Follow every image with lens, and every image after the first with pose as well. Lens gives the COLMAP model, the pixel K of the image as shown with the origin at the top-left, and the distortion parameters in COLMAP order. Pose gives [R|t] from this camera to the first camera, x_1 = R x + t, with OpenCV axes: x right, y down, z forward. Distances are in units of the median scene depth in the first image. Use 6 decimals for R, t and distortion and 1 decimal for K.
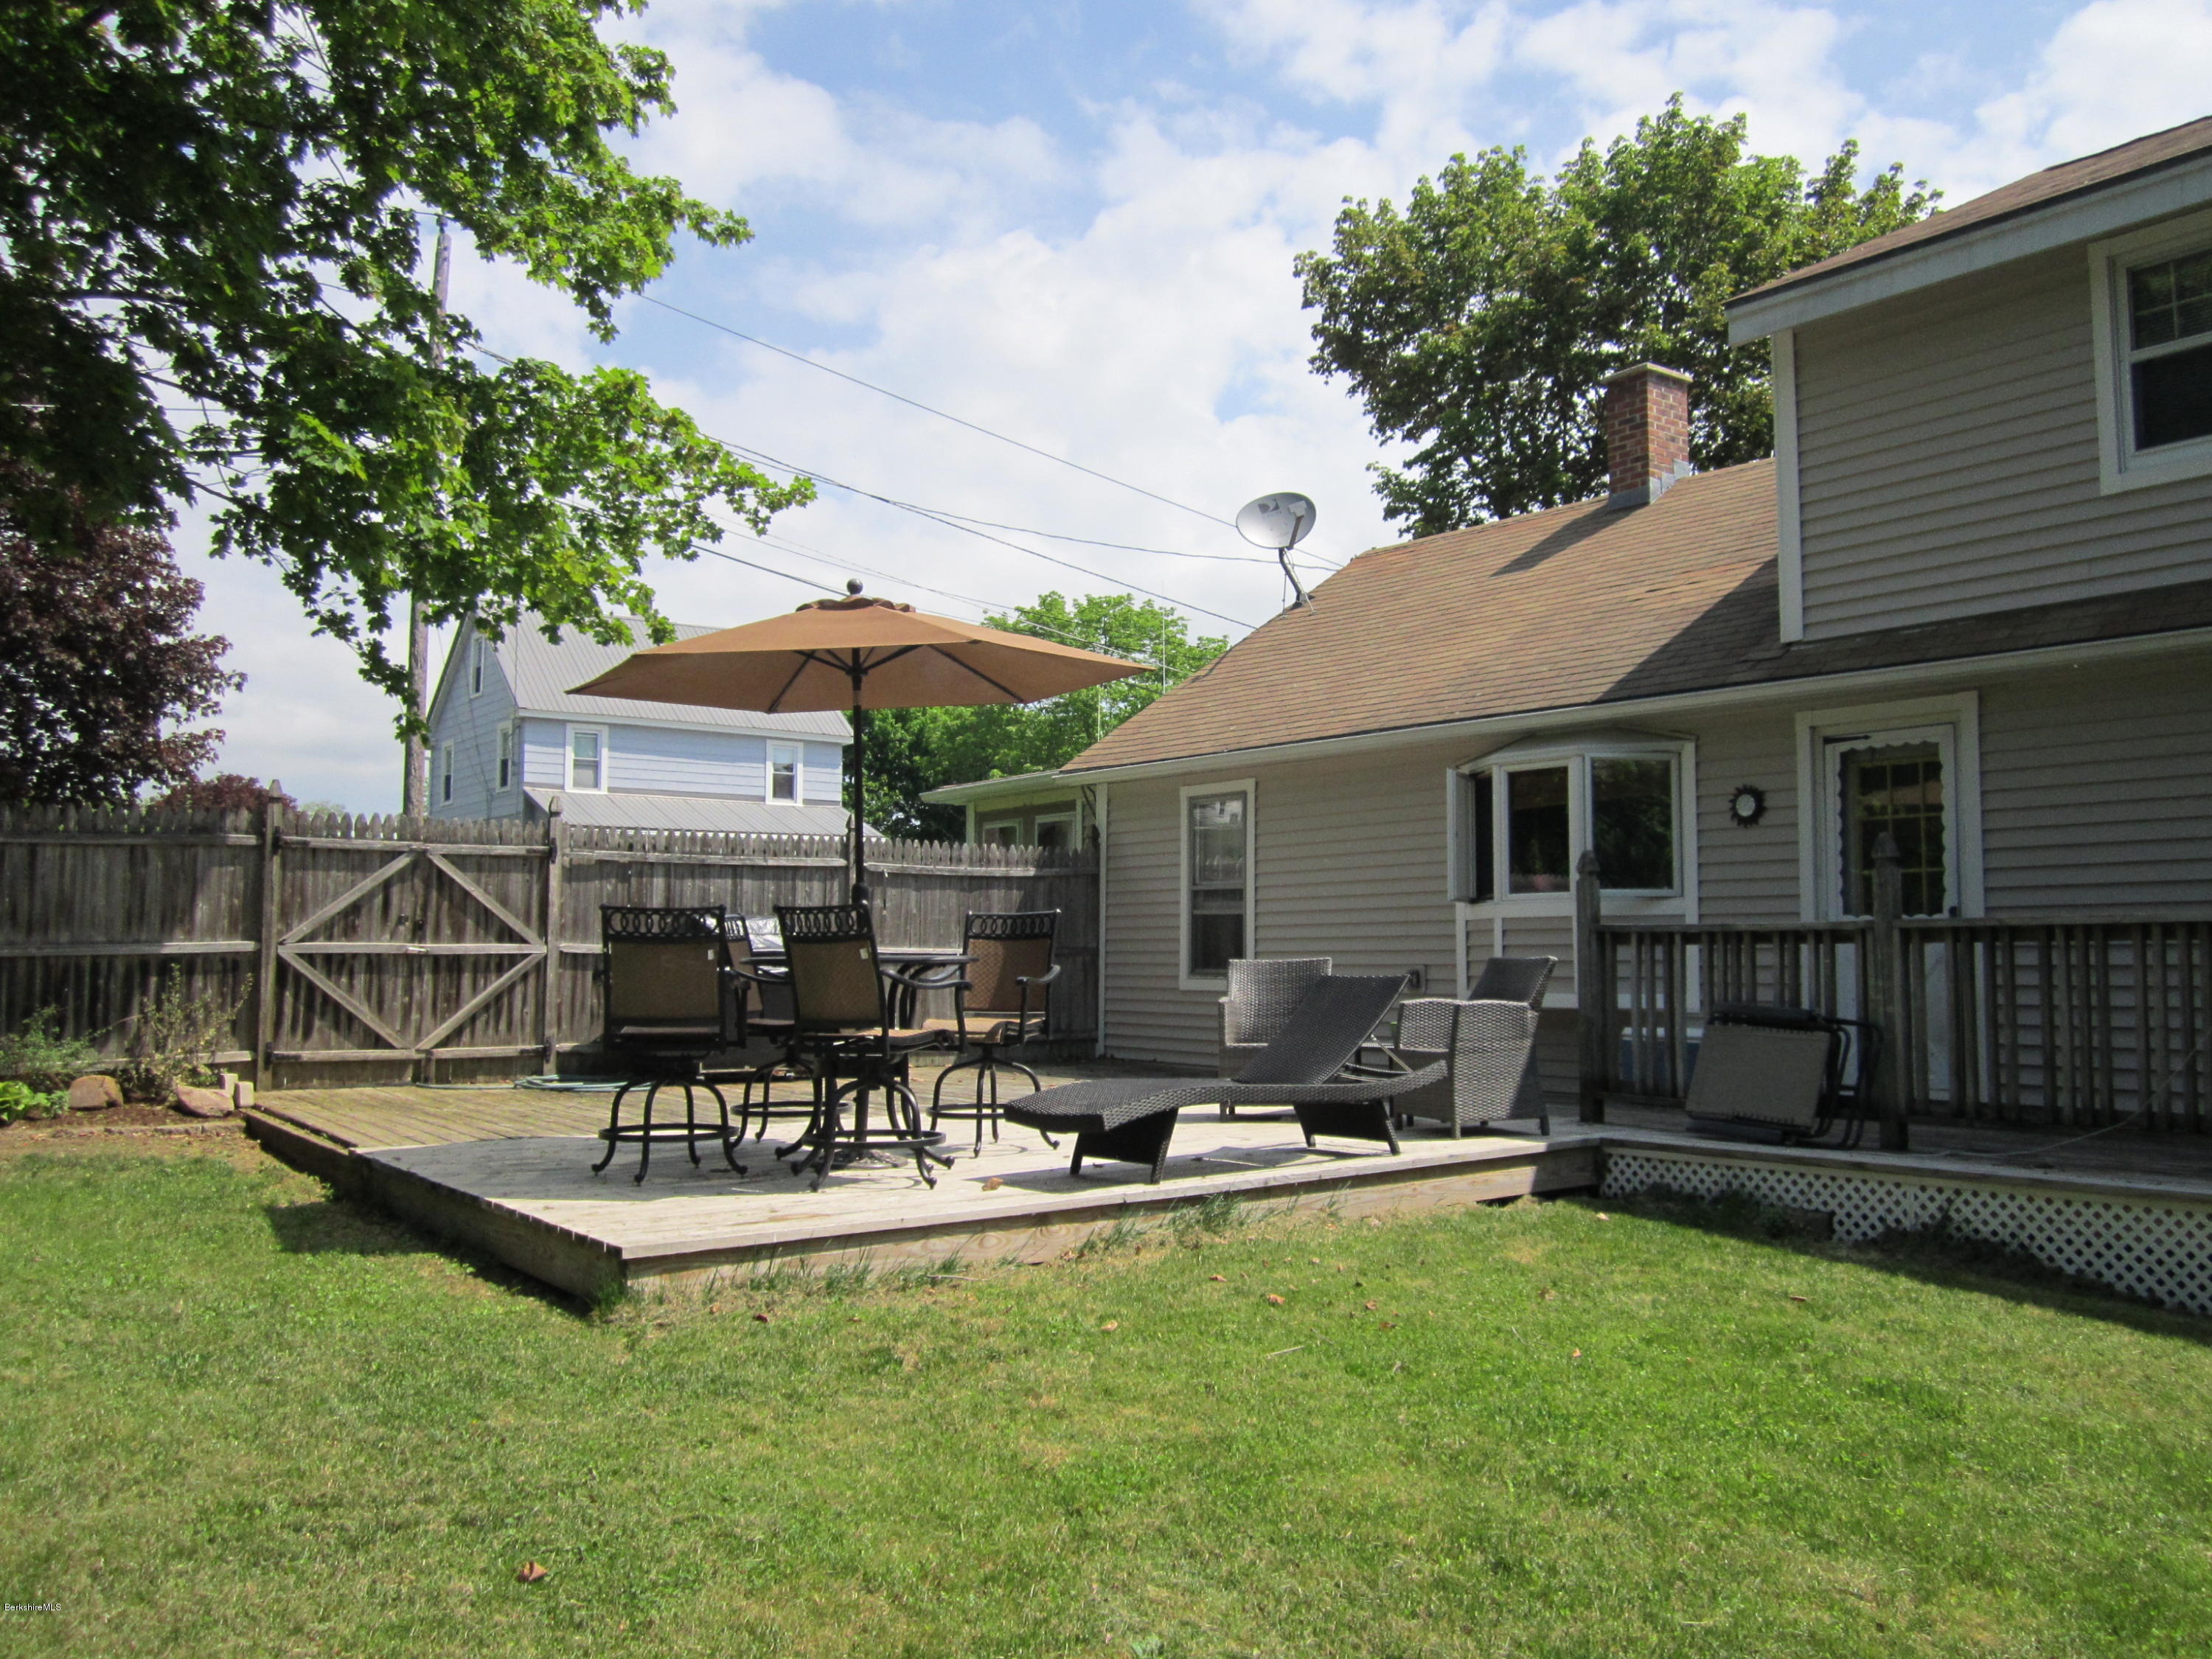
lens RADIAL K [[1819.3, 0, 1099.3], [0, 1819.3, 831.0], [0, 0, 1]] dist [-0.059932, 0.019504]
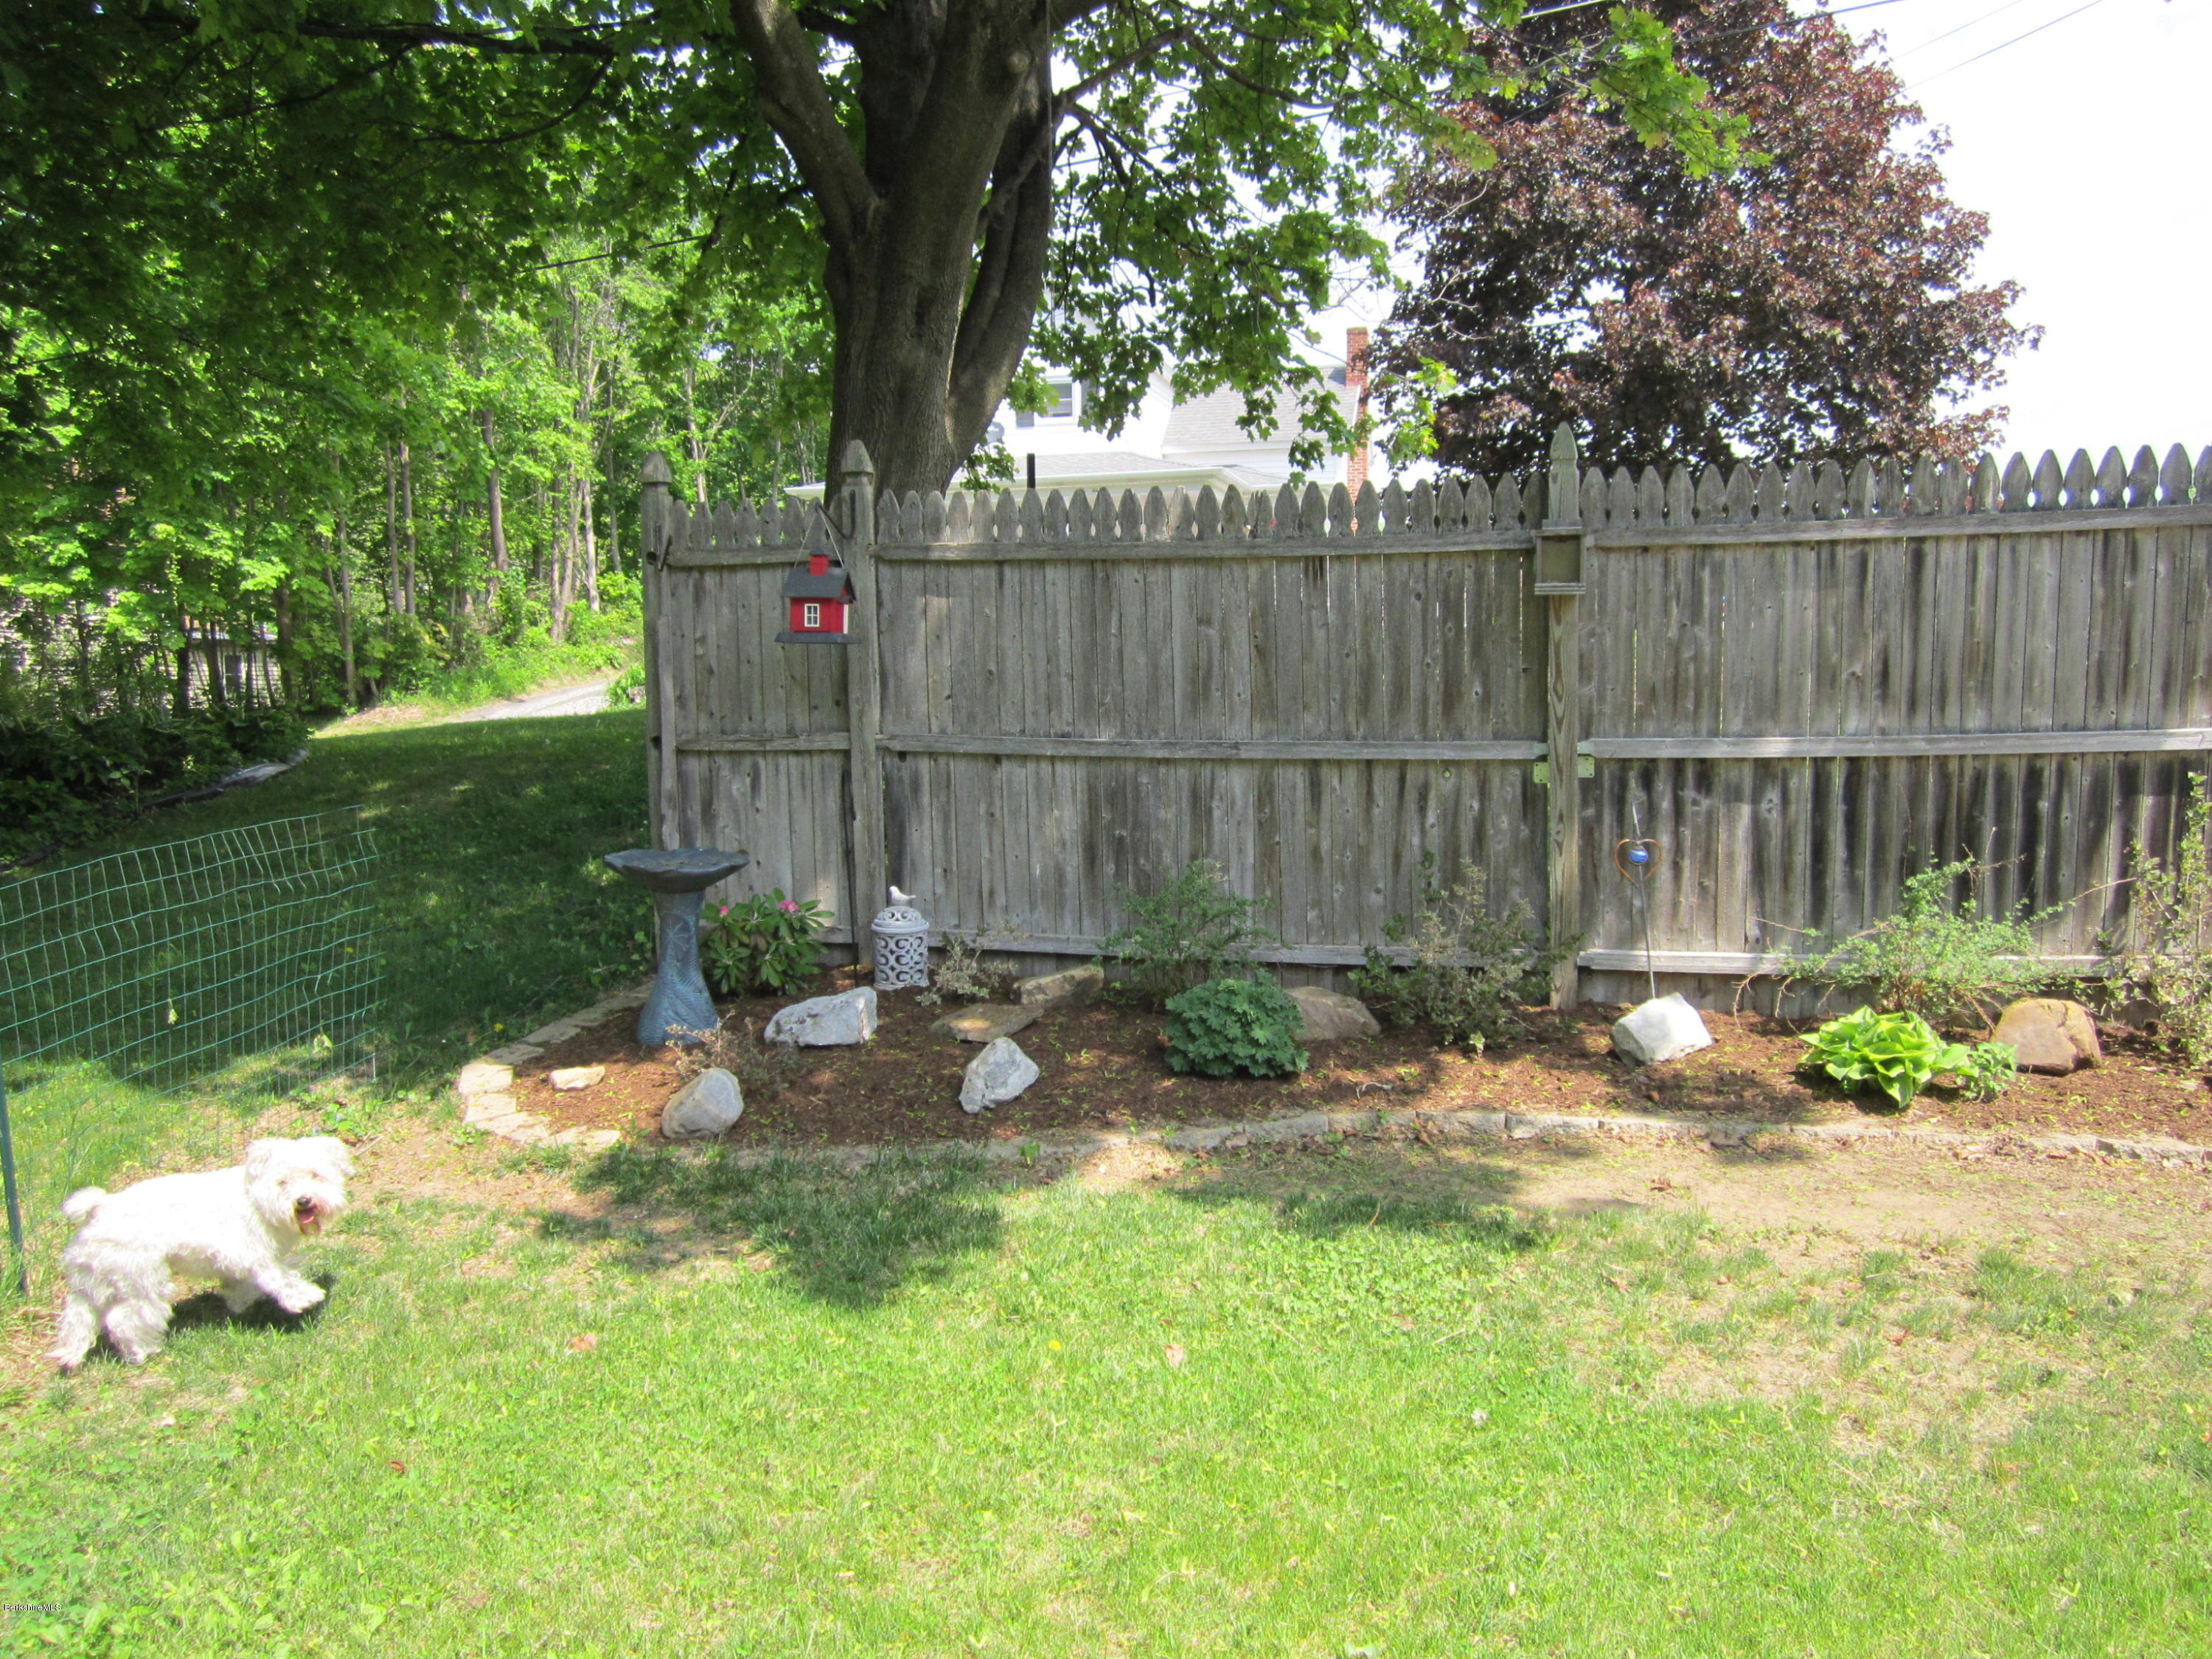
lens RADIAL K [[1819.3, 0, 1106.2], [0, 1819.3, 823.4], [0, 0, 1]] dist [-0.059932, 0.019504]
pose [[0.636263, 0.055172, -0.769497, -0.293136], [0.063822, 0.990256, 0.123772, 0.007866], [0.768828, -0.127862, 0.626542, 0.414014]]
